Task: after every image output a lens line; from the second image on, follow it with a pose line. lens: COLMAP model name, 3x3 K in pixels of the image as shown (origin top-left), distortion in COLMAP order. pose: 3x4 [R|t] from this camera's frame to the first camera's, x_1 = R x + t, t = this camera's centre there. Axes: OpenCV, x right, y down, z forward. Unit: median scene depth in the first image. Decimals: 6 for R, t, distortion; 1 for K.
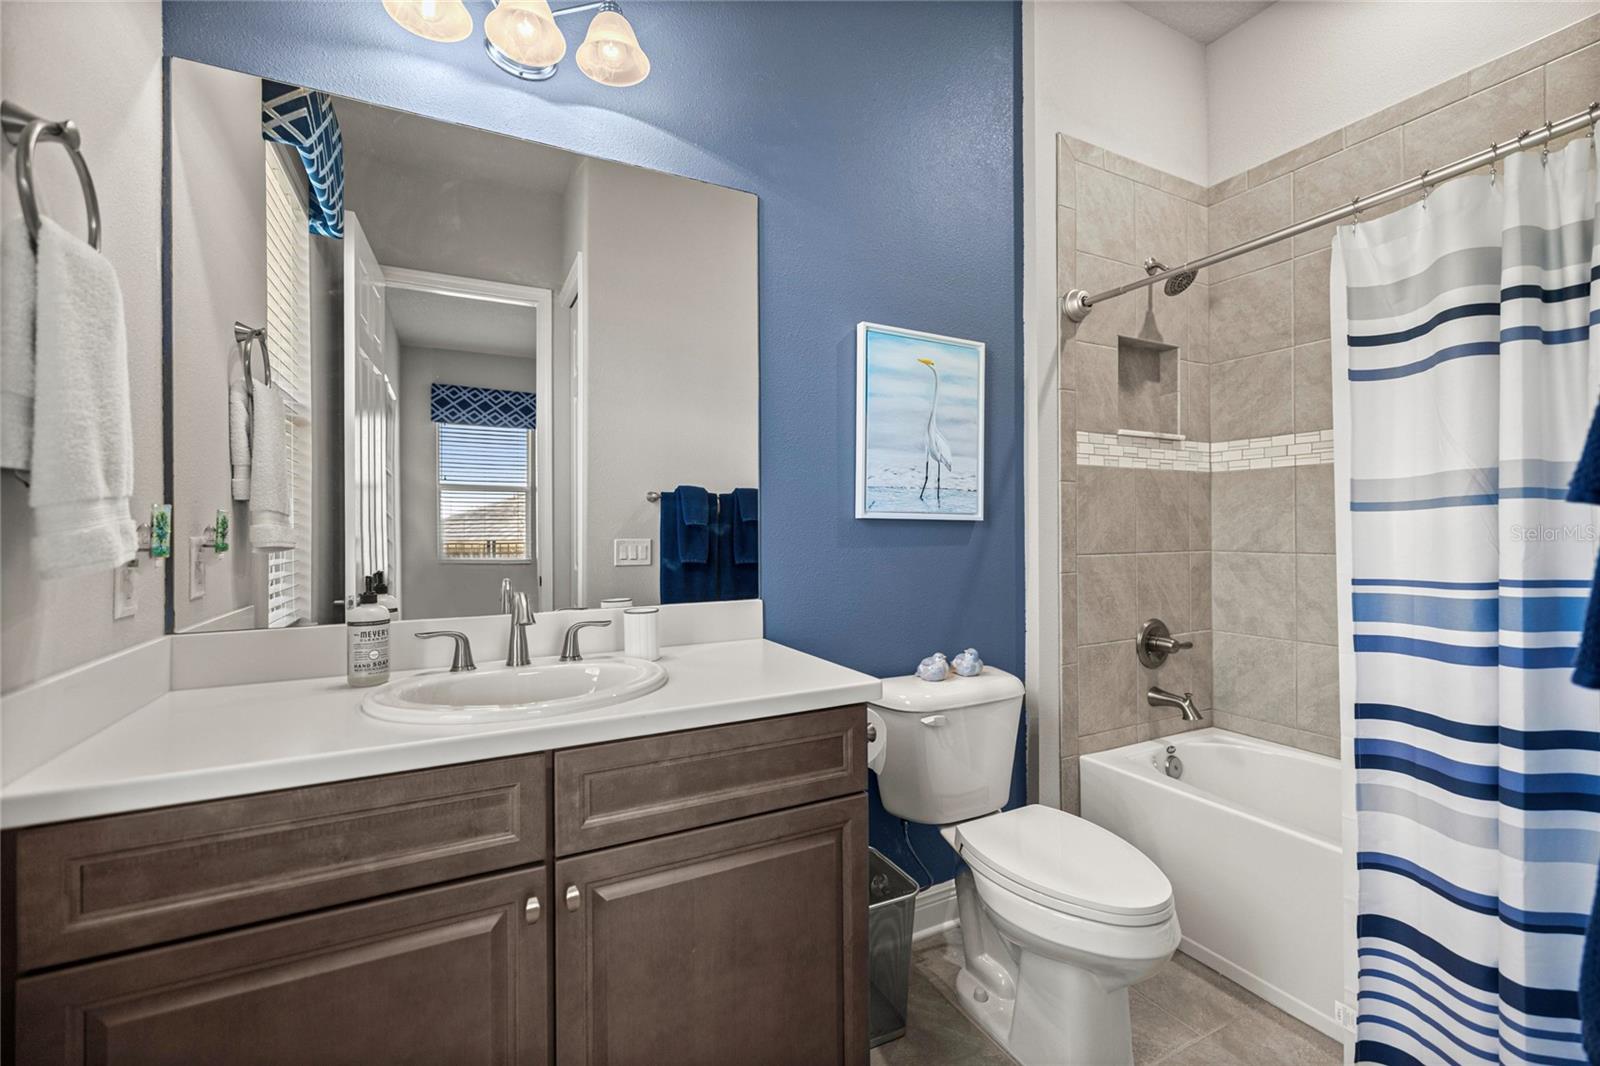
lens RADIAL K [[676.4, 0, 816.4], [0, 676.4, 530.4], [0, 0, 1]] dist [0.003799, -0.000358]
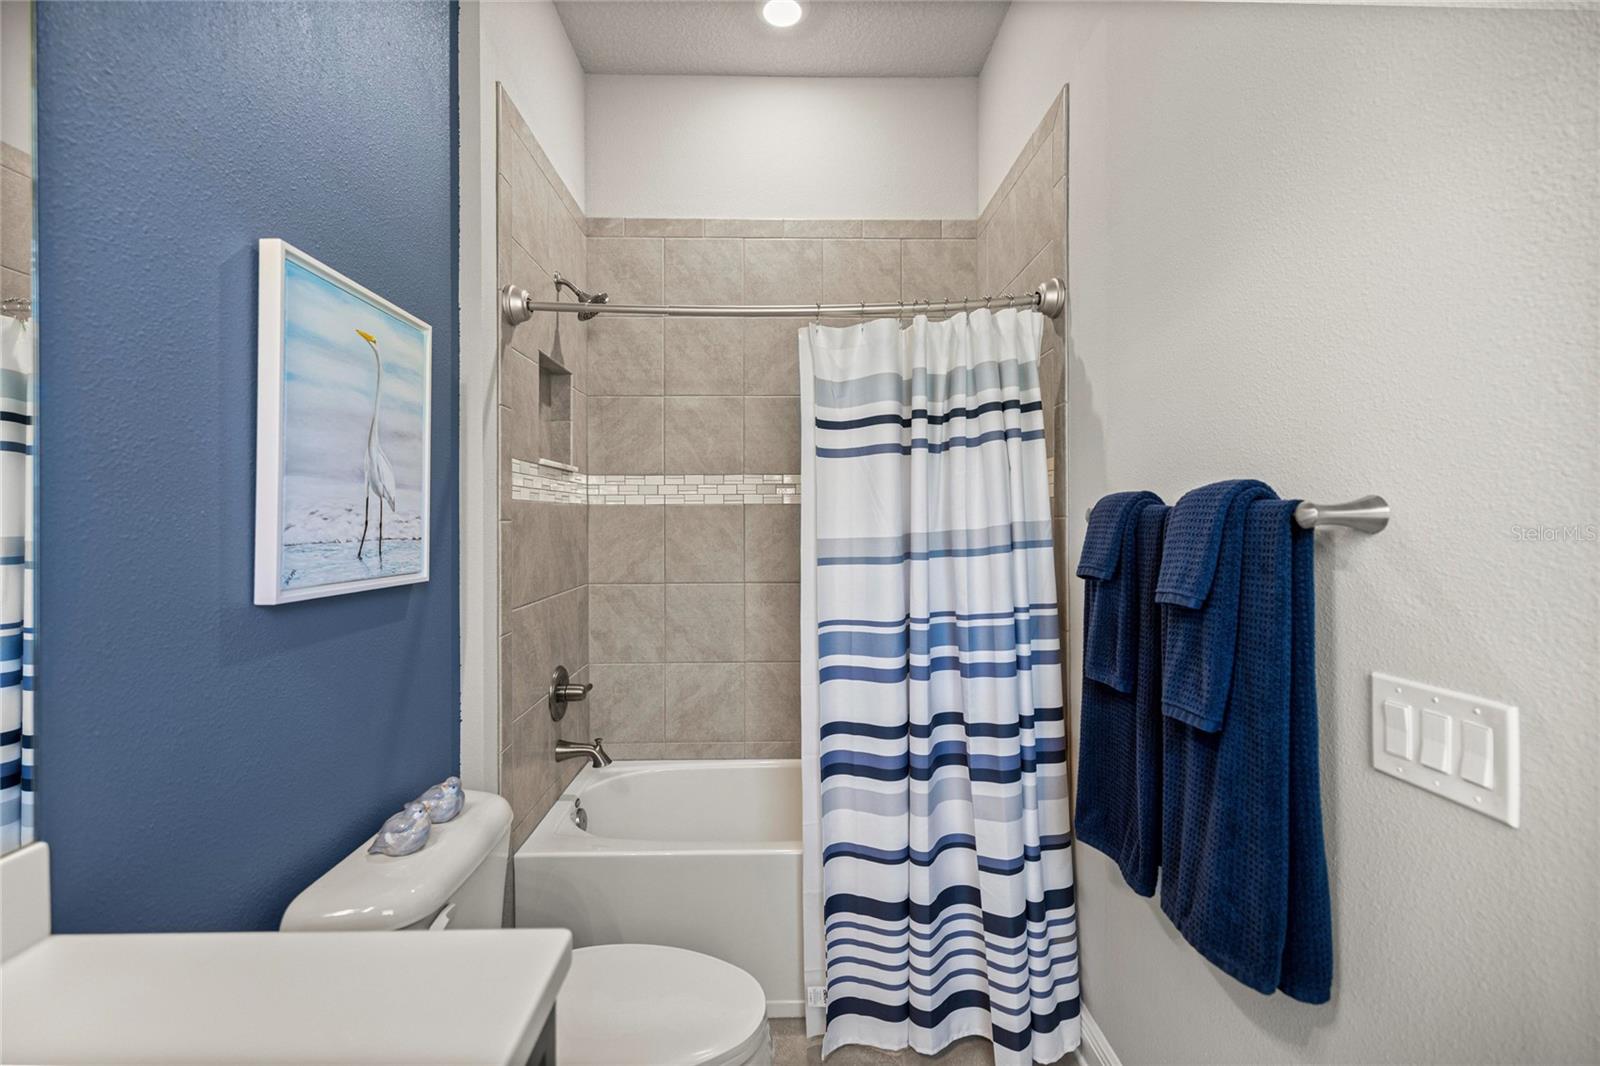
lens RADIAL K [[676.4, 0, 800.2], [0, 676.4, 522.0], [0, 0, 1]] dist [0.003799, -0.000358]
pose [[0.457497, 0.001292, 0.889210, -0.206884], [0.002431, 0.999993, -0.002704, -0.075601], [-0.889208, 0.003399, 0.457491, 0.358131]]
